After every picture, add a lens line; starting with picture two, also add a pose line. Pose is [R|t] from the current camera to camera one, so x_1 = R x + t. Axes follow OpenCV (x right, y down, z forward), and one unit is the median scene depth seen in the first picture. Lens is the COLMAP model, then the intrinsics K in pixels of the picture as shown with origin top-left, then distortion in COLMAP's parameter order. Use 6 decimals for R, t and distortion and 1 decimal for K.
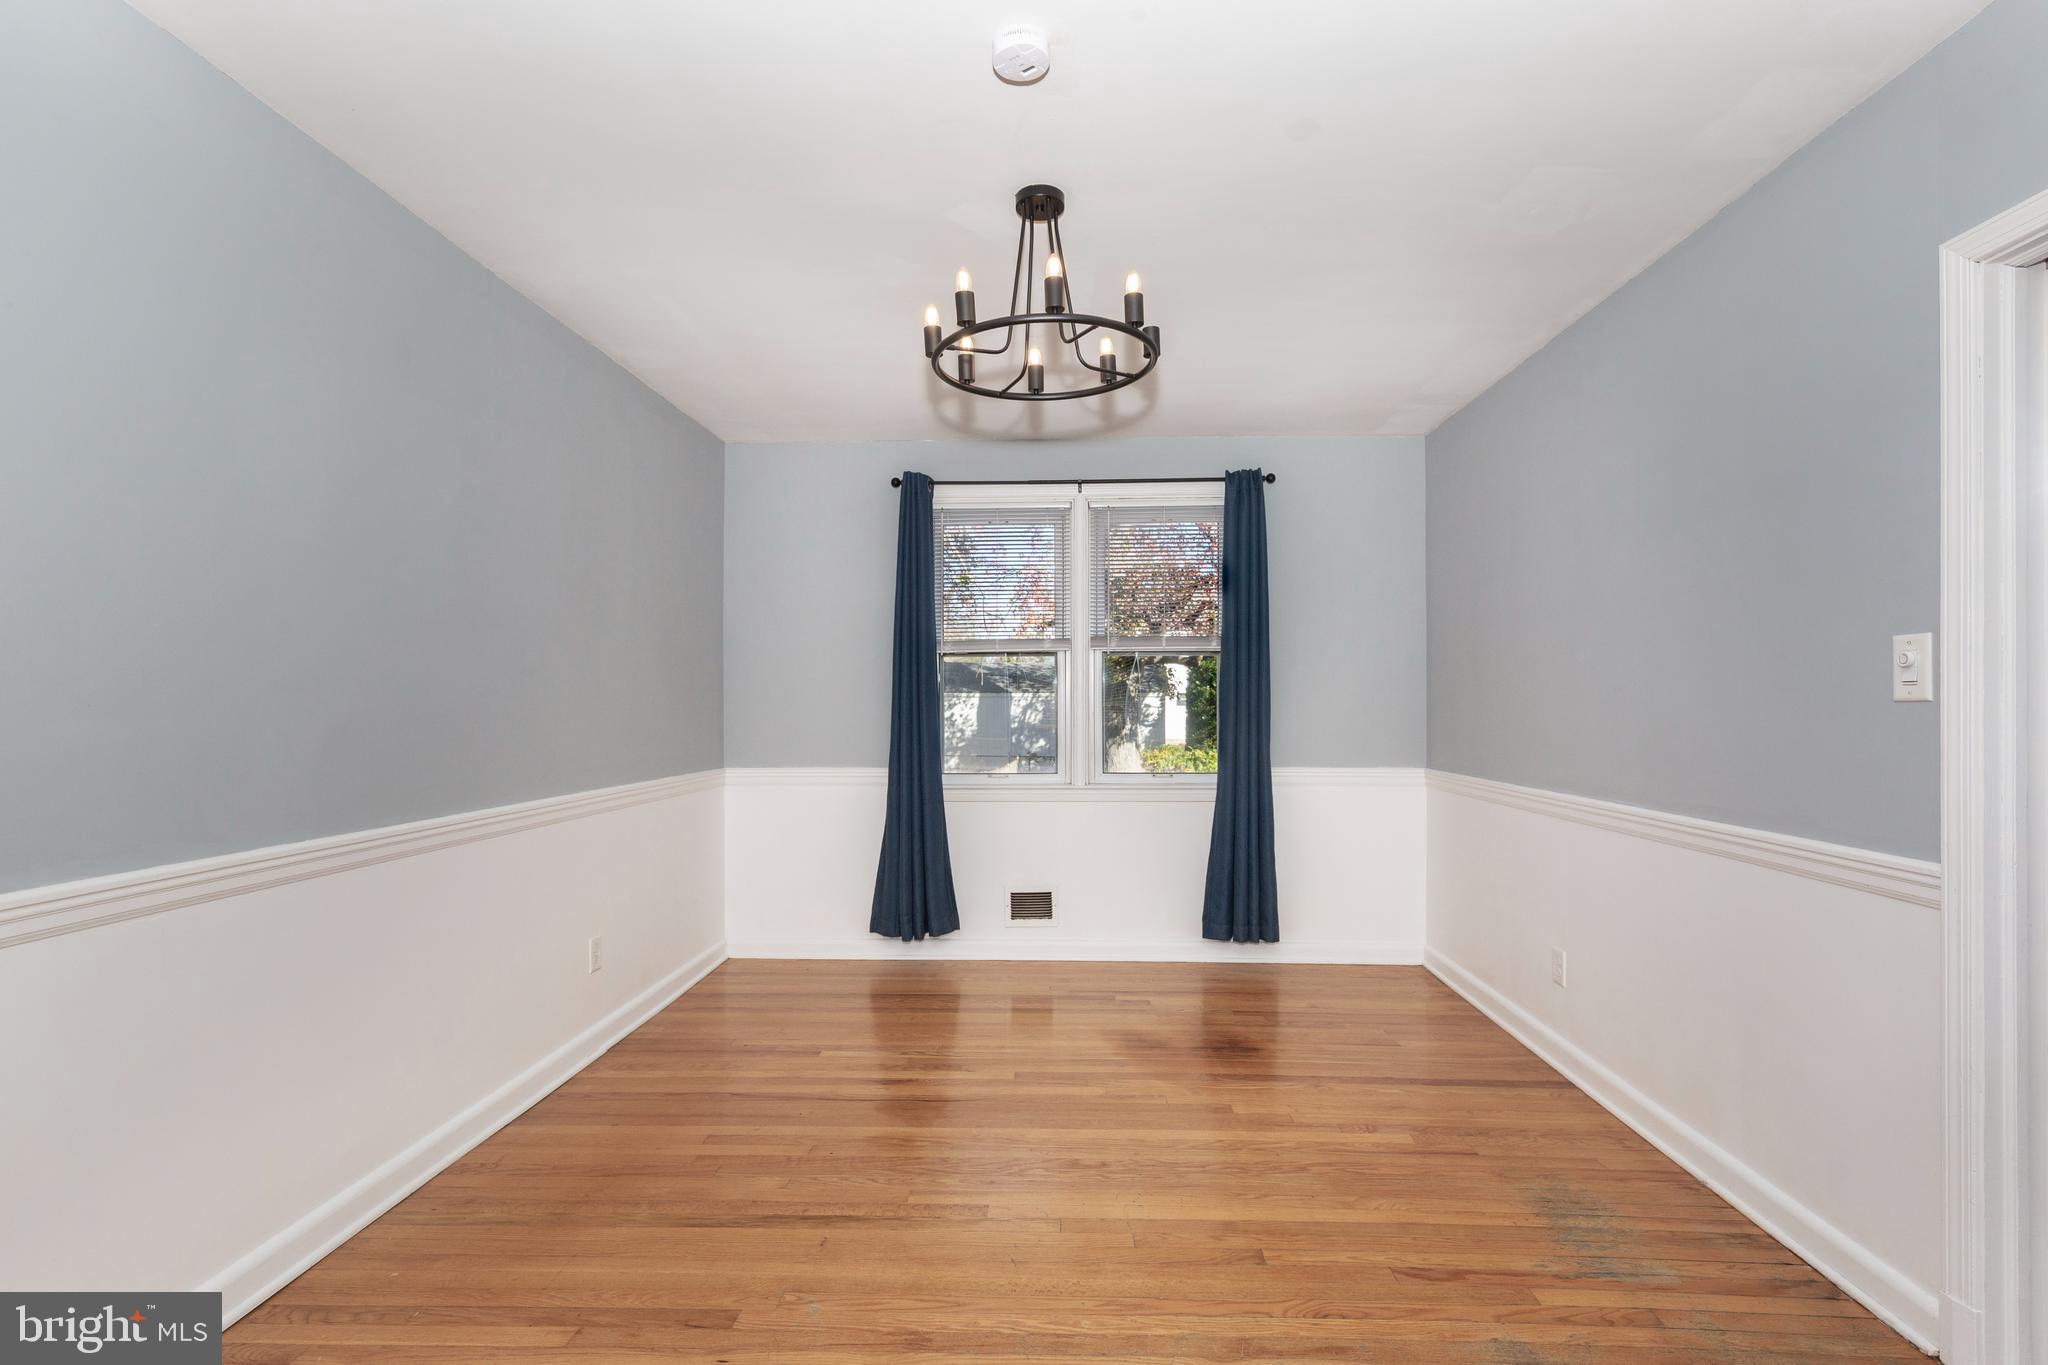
lens RADIAL K [[944.7, 0, 1024.6], [0, 944.7, 705.9], [0, 0, 1]] dist [0.003508, -0.000427]
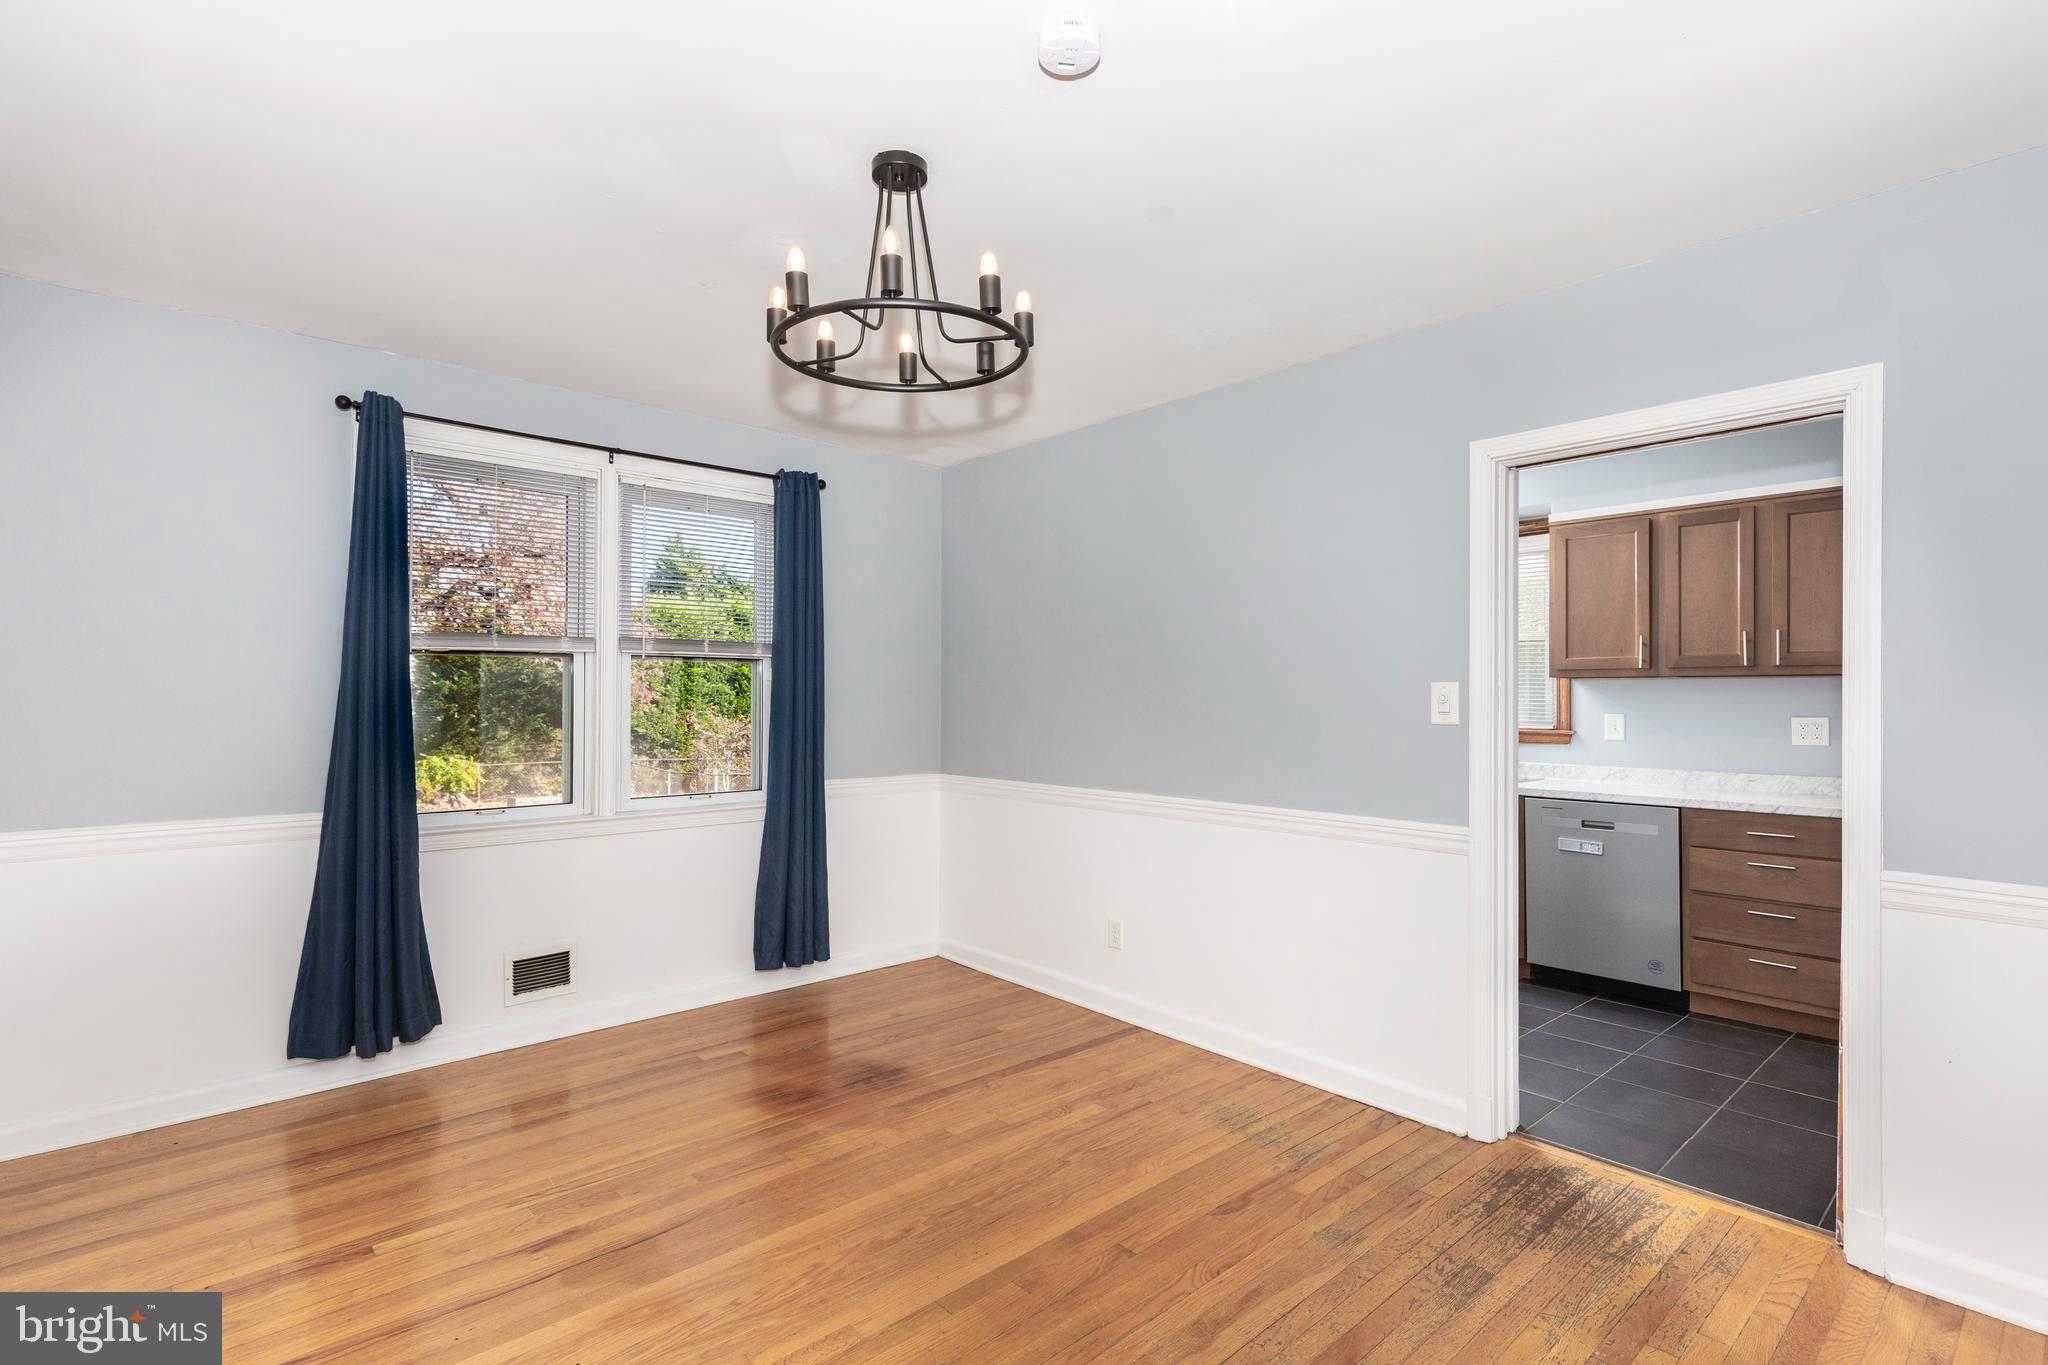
lens RADIAL K [[964.2, 0, 1024.4], [0, 964.2, 700.3], [0, 0, 1]] dist [0.009438, -0.000078]
pose [[0.713039, 0.002141, 0.701121, -0.292833], [-0.002099, 0.999997, -0.000920, -0.018236], [-0.701121, -0.000815, 0.713042, 0.147153]]
